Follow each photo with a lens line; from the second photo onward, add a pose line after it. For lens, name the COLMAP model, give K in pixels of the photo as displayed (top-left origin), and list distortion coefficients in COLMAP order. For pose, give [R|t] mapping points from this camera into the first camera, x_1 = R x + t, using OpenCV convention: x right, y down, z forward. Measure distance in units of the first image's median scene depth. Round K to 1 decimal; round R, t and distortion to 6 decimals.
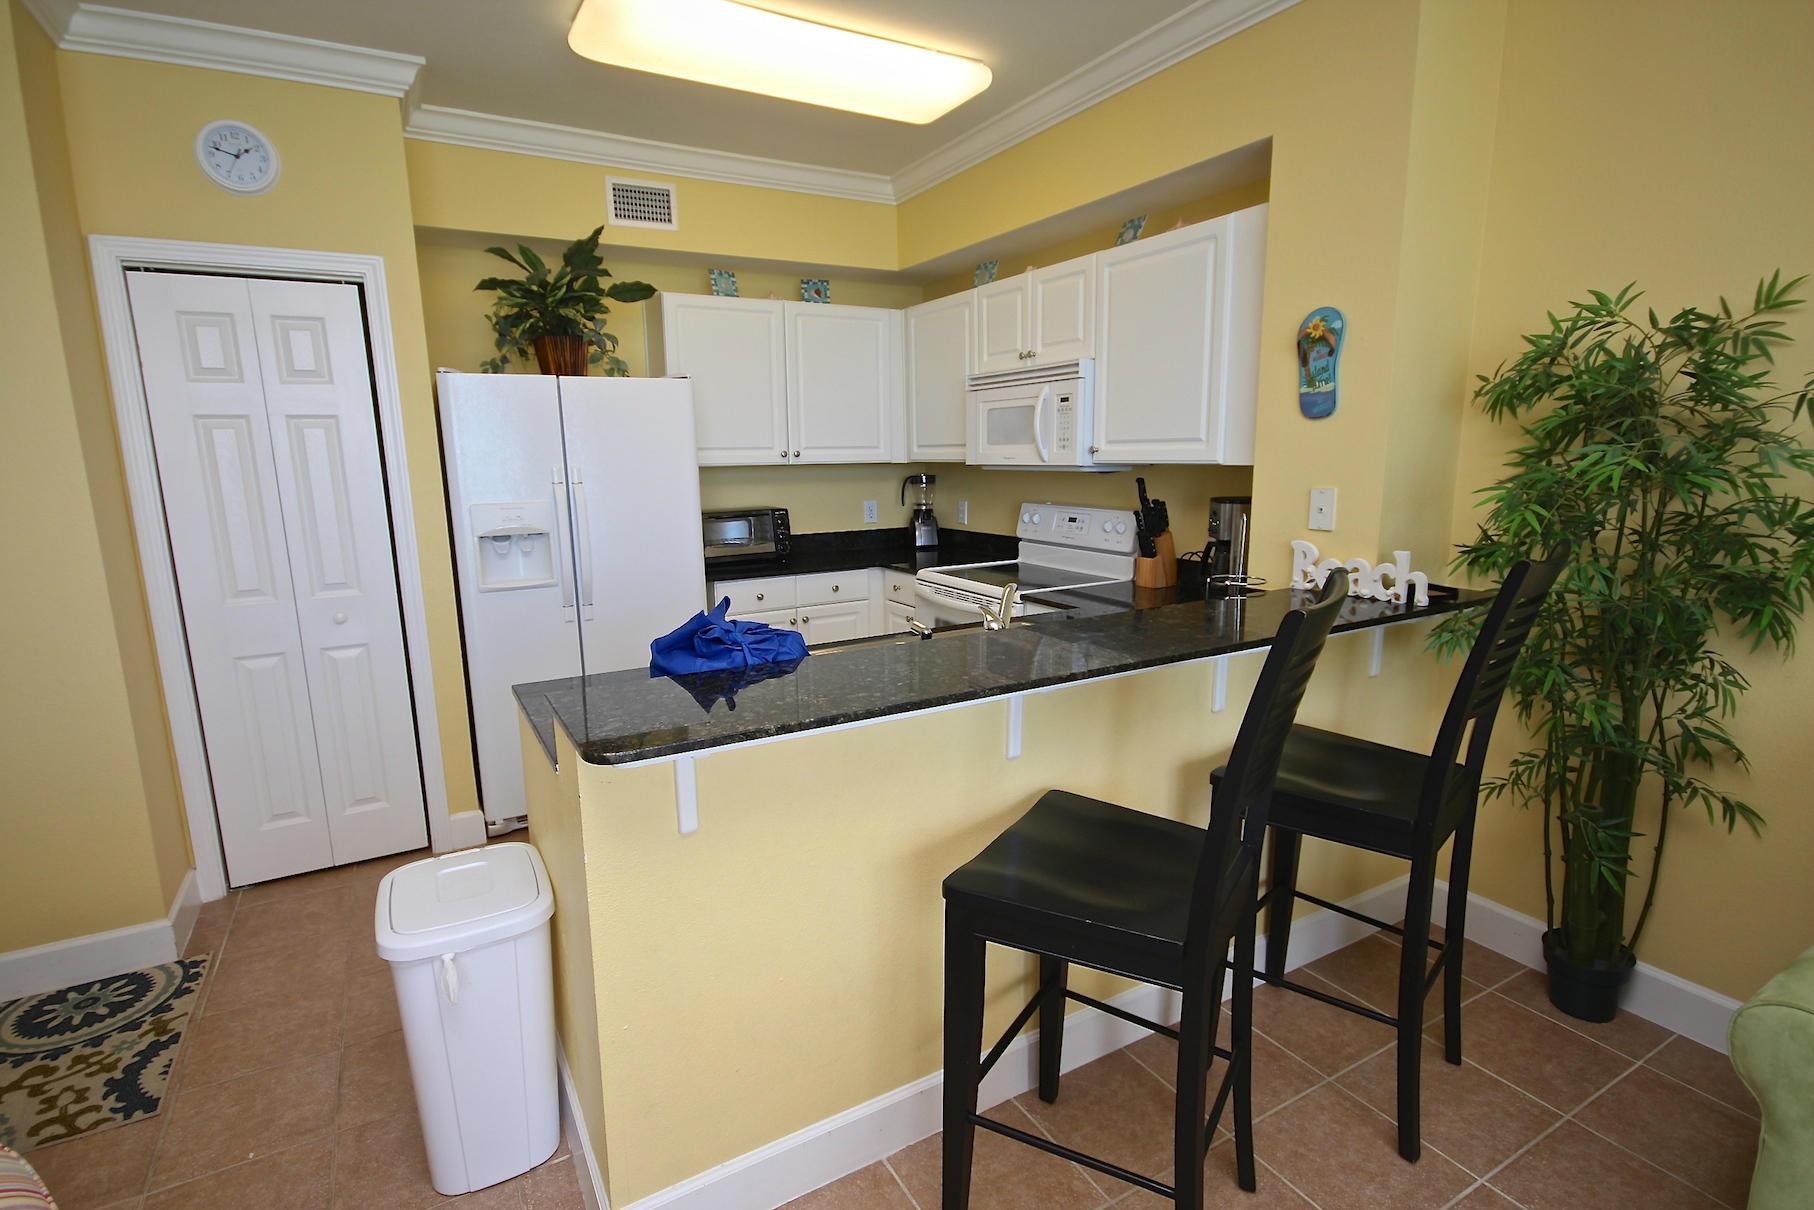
lens RADIAL K [[884.8, 0, 906.6], [0, 884.8, 605.2], [0, 0, 1]] dist [-0.003798, -0.000174]
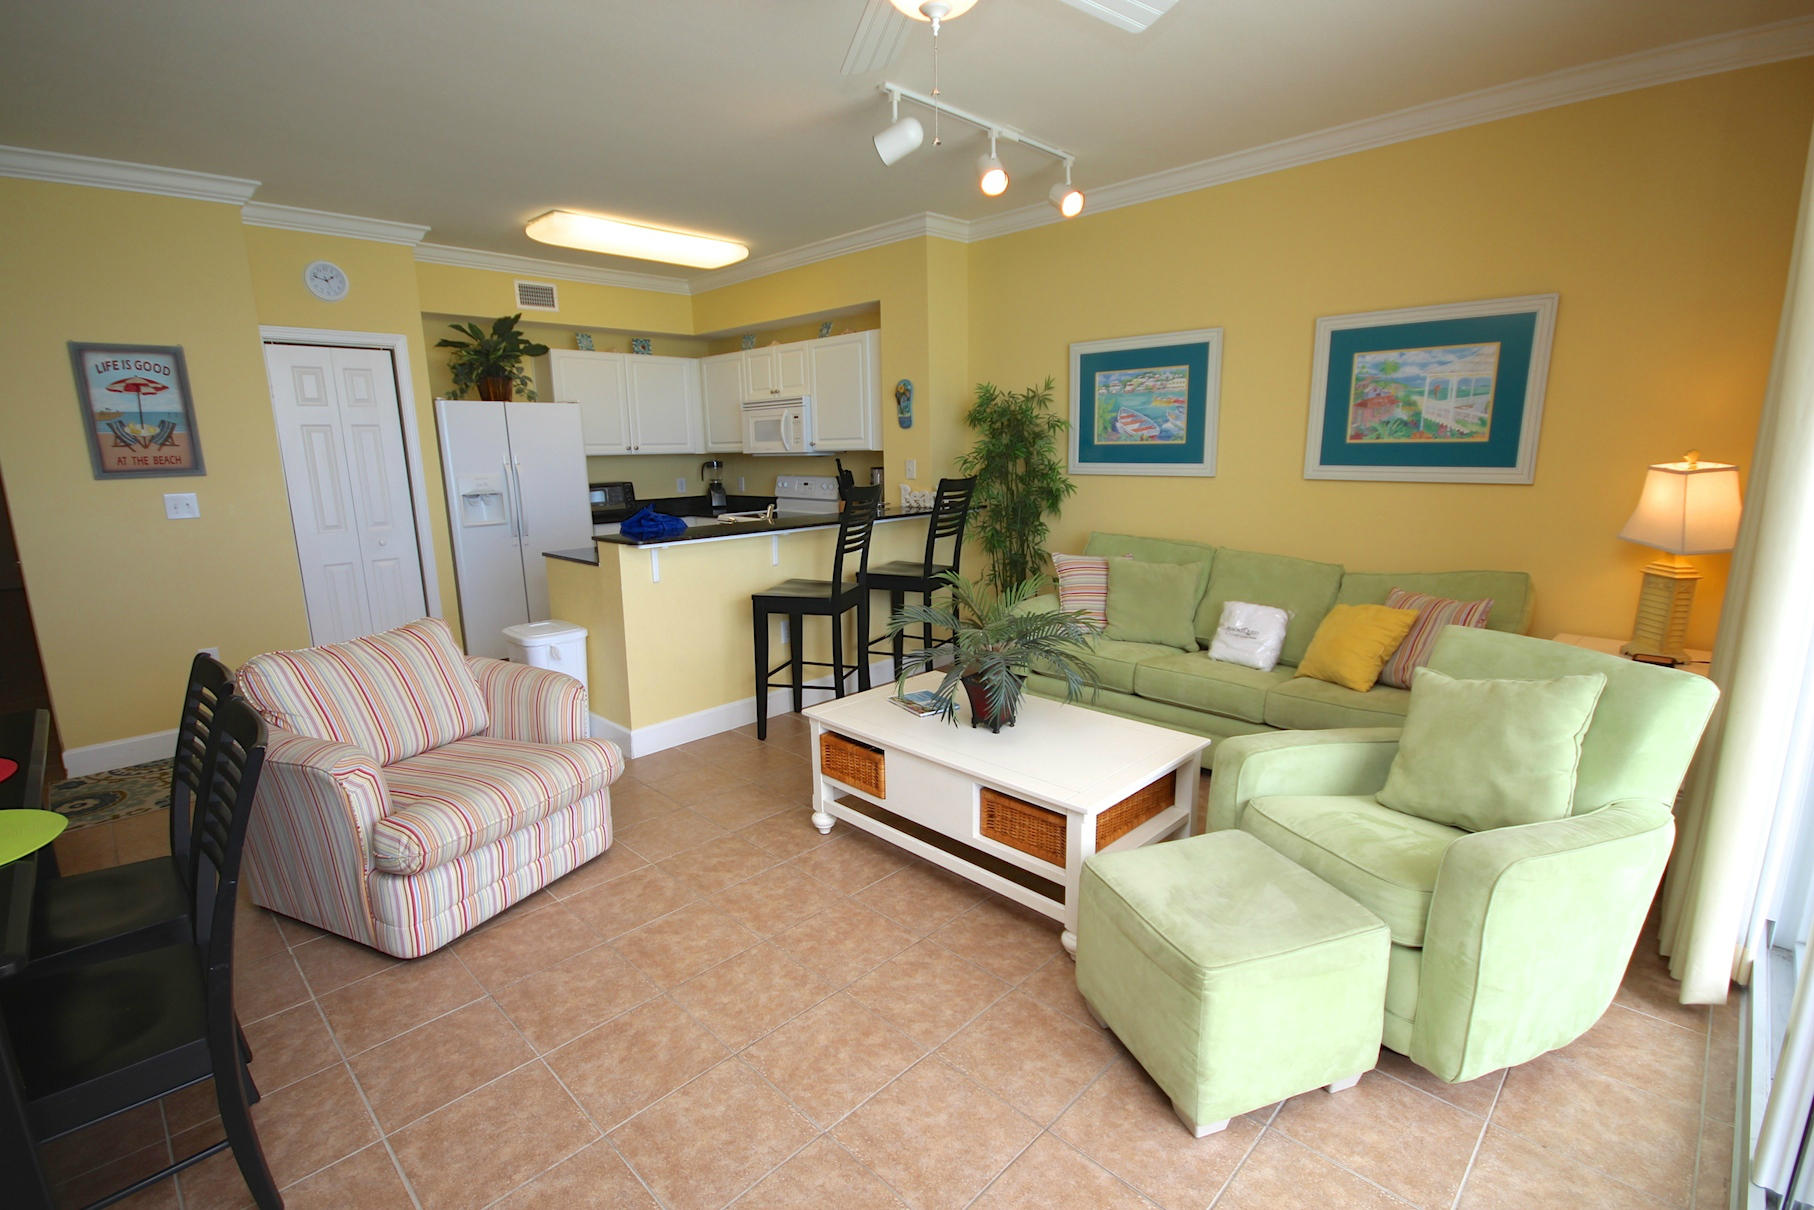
lens RADIAL K [[828.7, 0, 900.4], [0, 828.7, 609.7], [0, 0, 1]] dist [-0.009711, -0.004418]
pose [[0.964344, -0.053919, 0.259101, -0.080333], [0.049986, 0.998513, 0.021746, 0.139710], [-0.259889, -0.008020, 0.965605, -0.713315]]
